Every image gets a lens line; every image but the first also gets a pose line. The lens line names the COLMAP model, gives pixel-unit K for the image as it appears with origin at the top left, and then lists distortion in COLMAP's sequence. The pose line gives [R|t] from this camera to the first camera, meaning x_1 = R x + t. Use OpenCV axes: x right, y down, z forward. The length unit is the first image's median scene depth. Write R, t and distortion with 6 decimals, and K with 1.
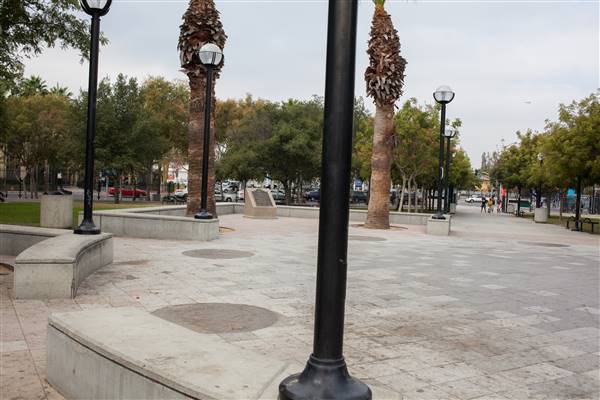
lens RADIAL K [[592.5, 0, 304.8], [0, 592.5, 200.3], [0, 0, 1]] dist [-0.088127, 0.106317]
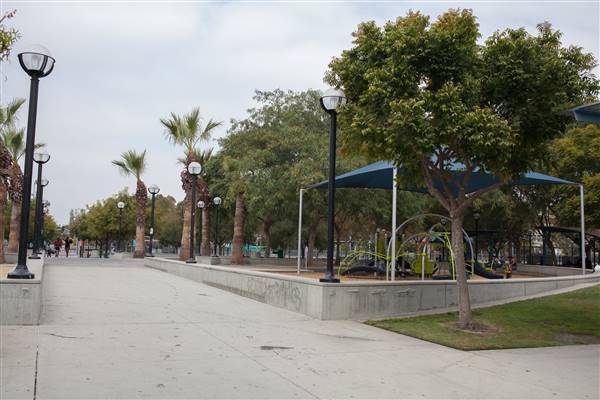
lens RADIAL K [[591.3, 0, 304.9], [0, 591.3, 198.8], [0, 0, 1]] dist [-0.092511, 0.111228]
pose [[0.783812, 0.035110, 0.620005, -0.163516], [0.024157, 0.995921, -0.086937, 0.021082], [-0.620528, 0.083120, 0.779767, -0.621464]]
